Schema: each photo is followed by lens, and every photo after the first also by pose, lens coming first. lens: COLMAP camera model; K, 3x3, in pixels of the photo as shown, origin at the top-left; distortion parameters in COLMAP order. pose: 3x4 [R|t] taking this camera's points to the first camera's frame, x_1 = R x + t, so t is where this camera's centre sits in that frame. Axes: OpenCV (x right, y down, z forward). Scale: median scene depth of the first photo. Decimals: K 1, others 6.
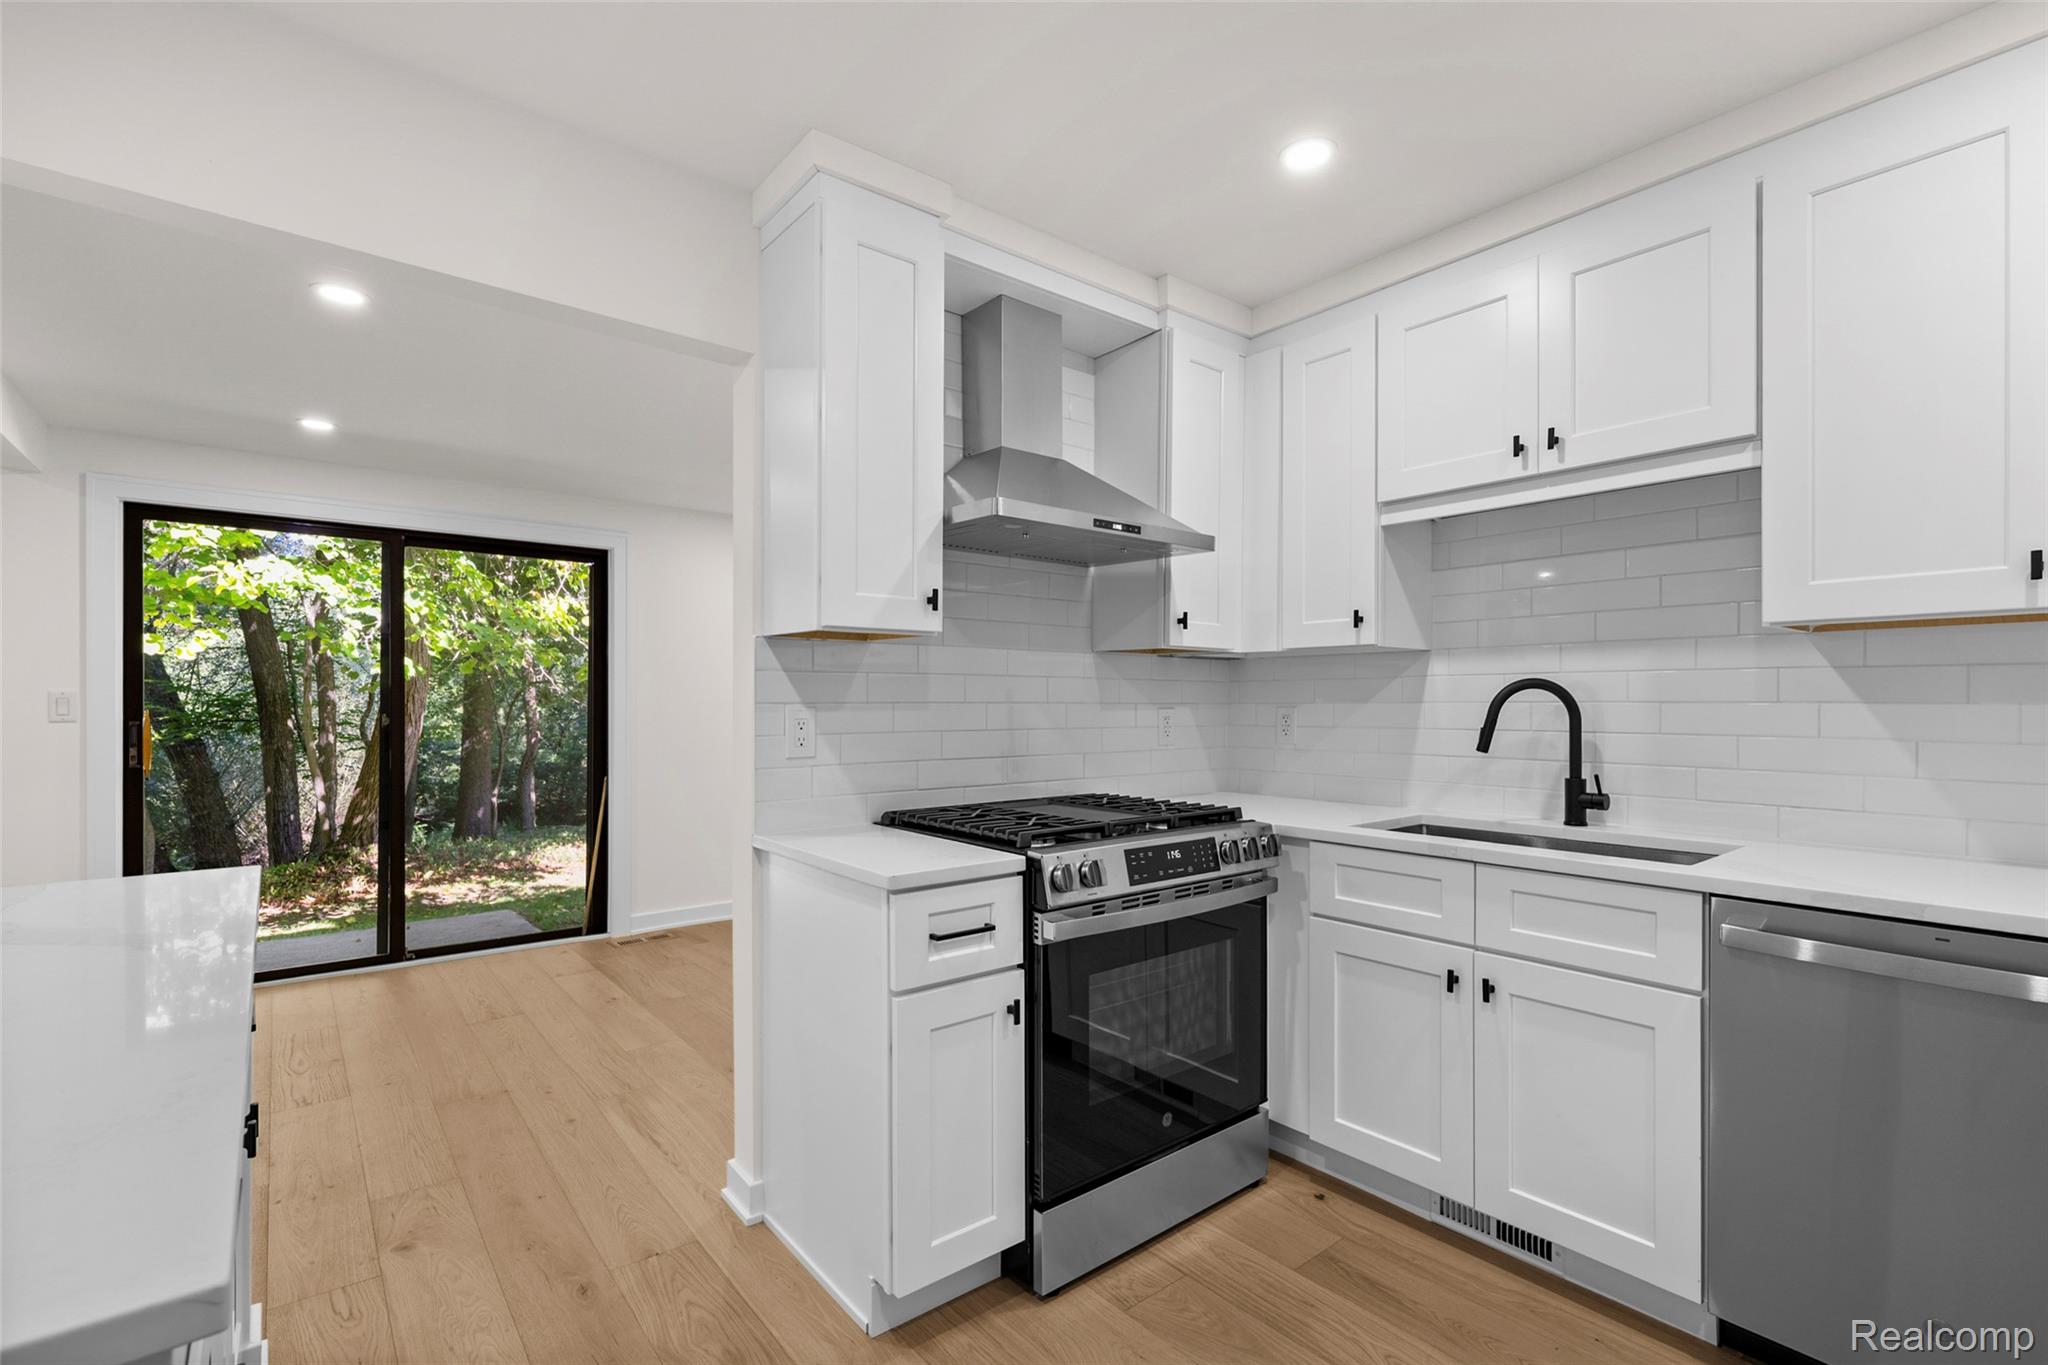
lens RADIAL K [[936.2, 0, 1036.9], [0, 936.2, 706.7], [0, 0, 1]] dist [-0.003490, 0.000750]
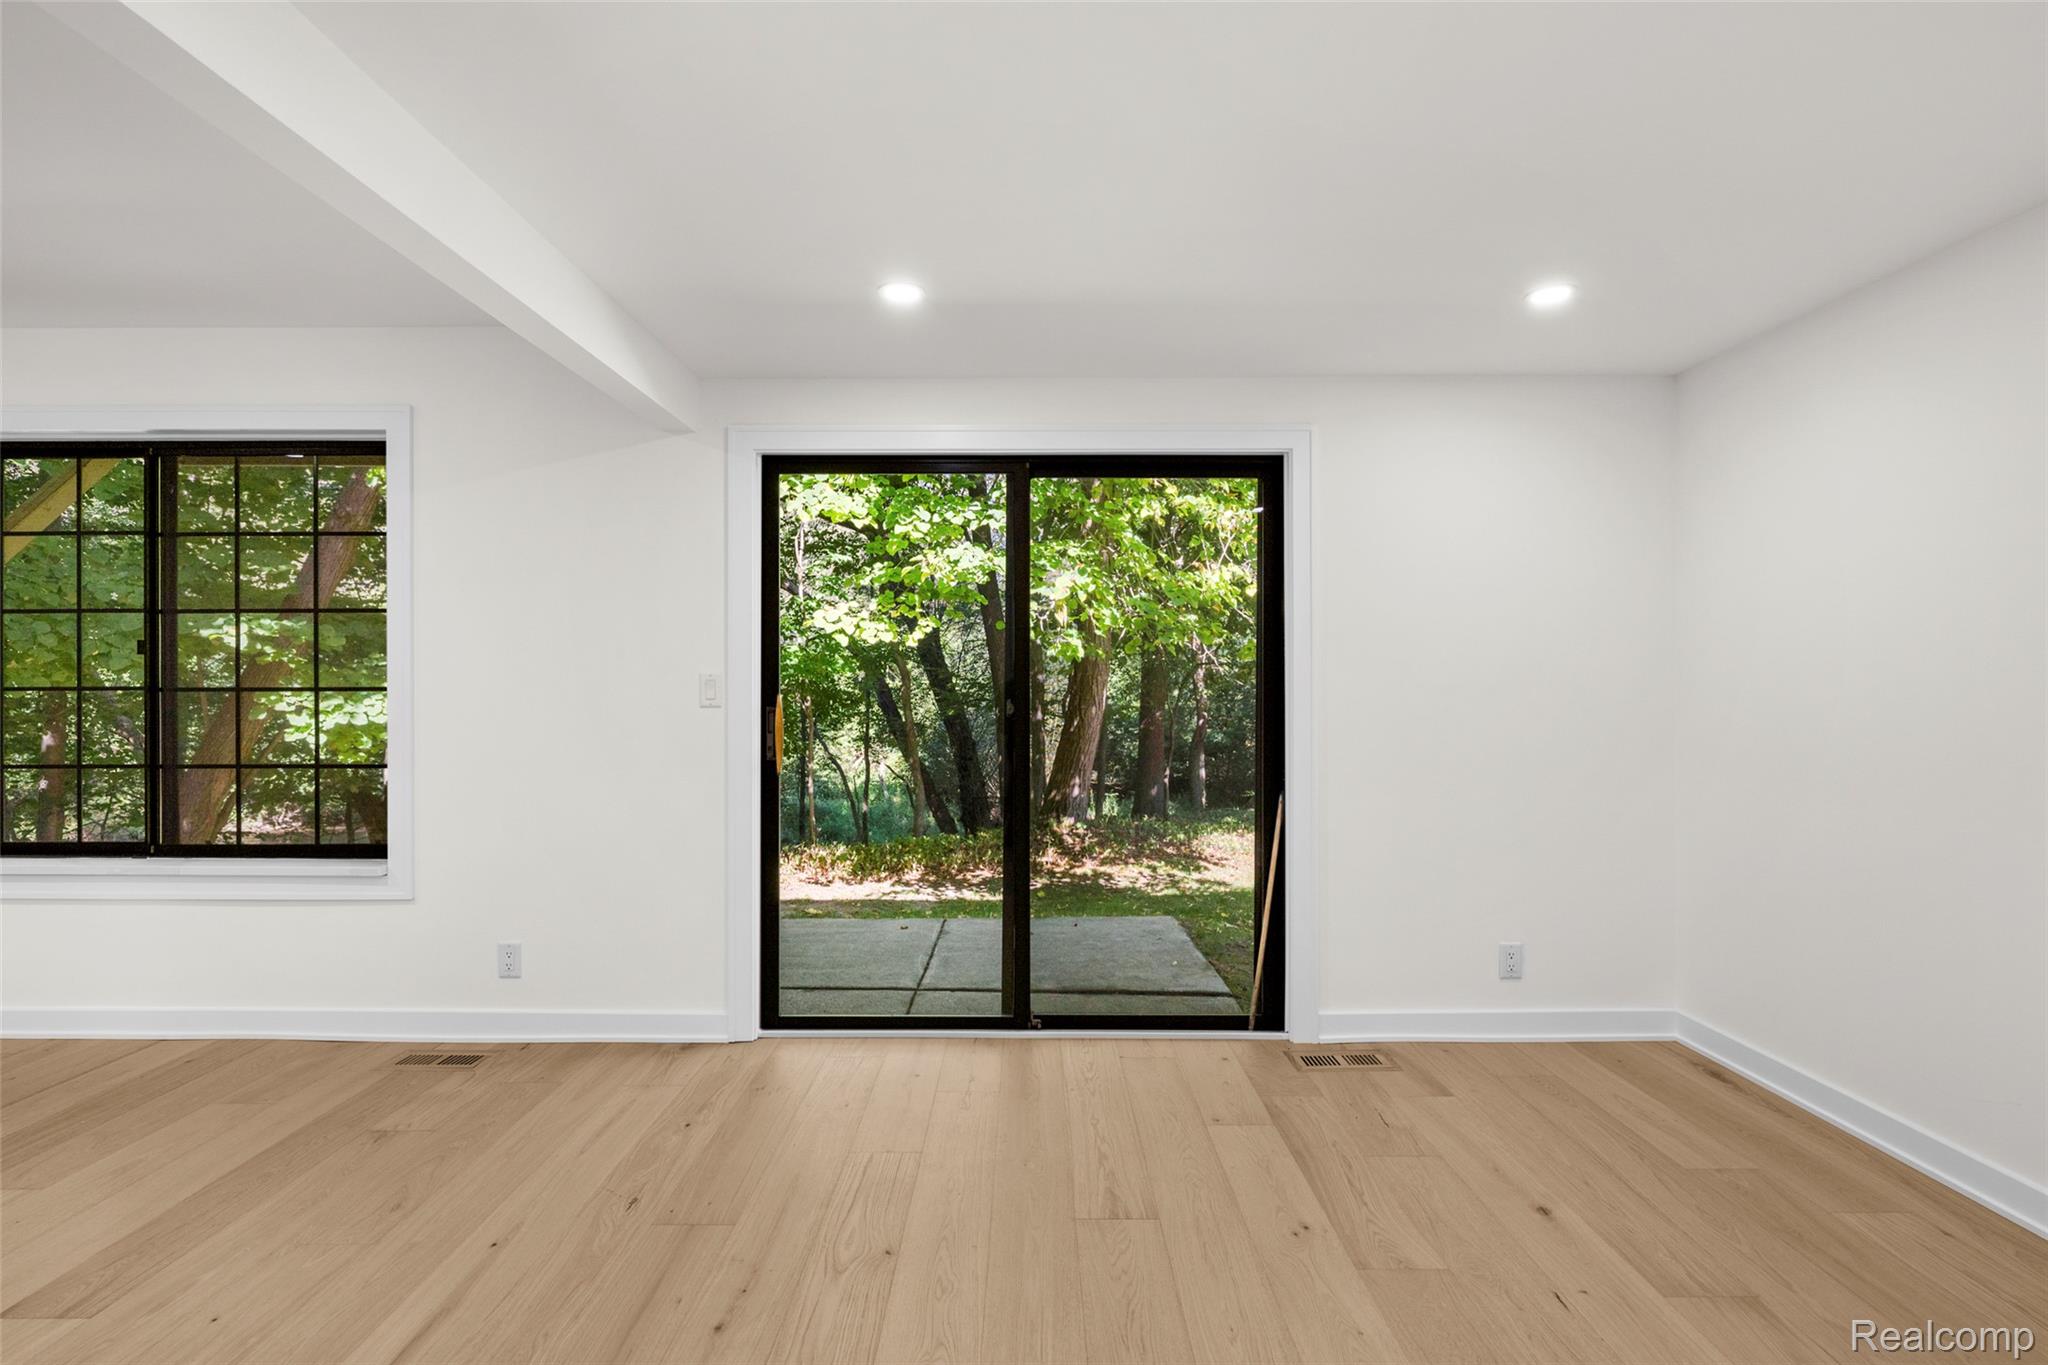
lens RADIAL K [[936.2, 0, 1009.9], [0, 936.2, 686.5], [0, 0, 1]] dist [-0.003490, 0.000750]
pose [[0.765841, -0.002036, -0.643026, -0.092225], [0.000862, 0.999997, -0.002139, -0.000525], [0.643029, 0.001083, 0.765841, 0.186698]]
